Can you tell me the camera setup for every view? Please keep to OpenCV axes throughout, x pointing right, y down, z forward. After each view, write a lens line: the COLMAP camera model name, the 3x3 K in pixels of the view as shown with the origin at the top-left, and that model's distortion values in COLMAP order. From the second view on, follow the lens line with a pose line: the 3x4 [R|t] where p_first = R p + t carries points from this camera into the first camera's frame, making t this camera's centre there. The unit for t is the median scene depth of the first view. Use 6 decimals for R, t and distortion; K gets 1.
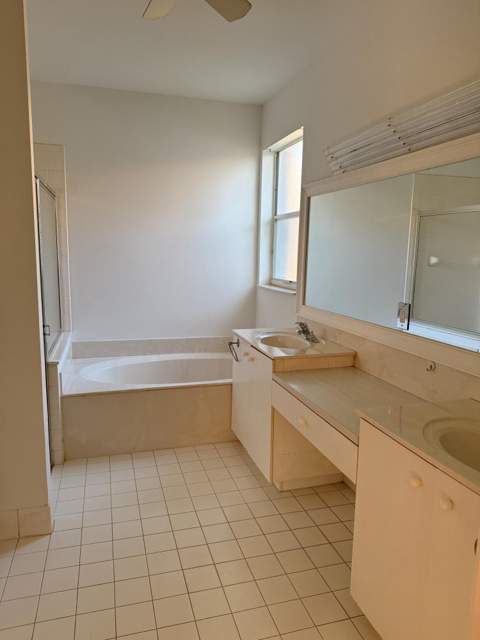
lens RADIAL K [[453.0, 0, 240.0], [0, 453.0, 320.0], [0, 0, 1]] dist [0.042570, -0.061706]
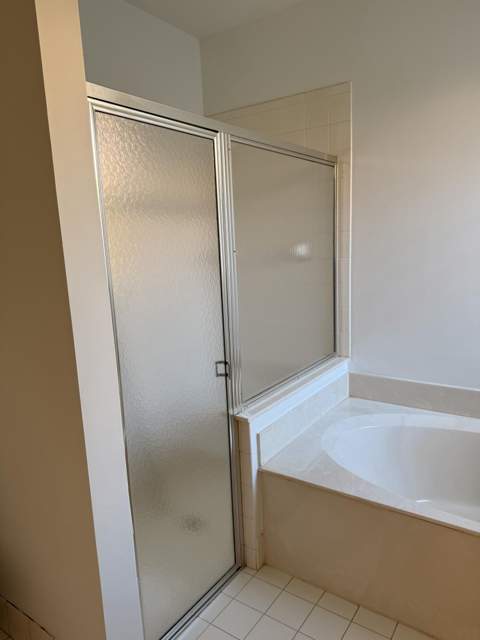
lens RADIAL K [[453.0, 0, 240.0], [0, 453.0, 320.0], [0, 0, 1]] dist [0.042570, -0.061706]
pose [[0.625166, 0.094014, -0.774809, 0.069885], [-0.068427, 0.995498, 0.065581, -0.083406], [0.777487, 0.012018, 0.628784, 0.553443]]
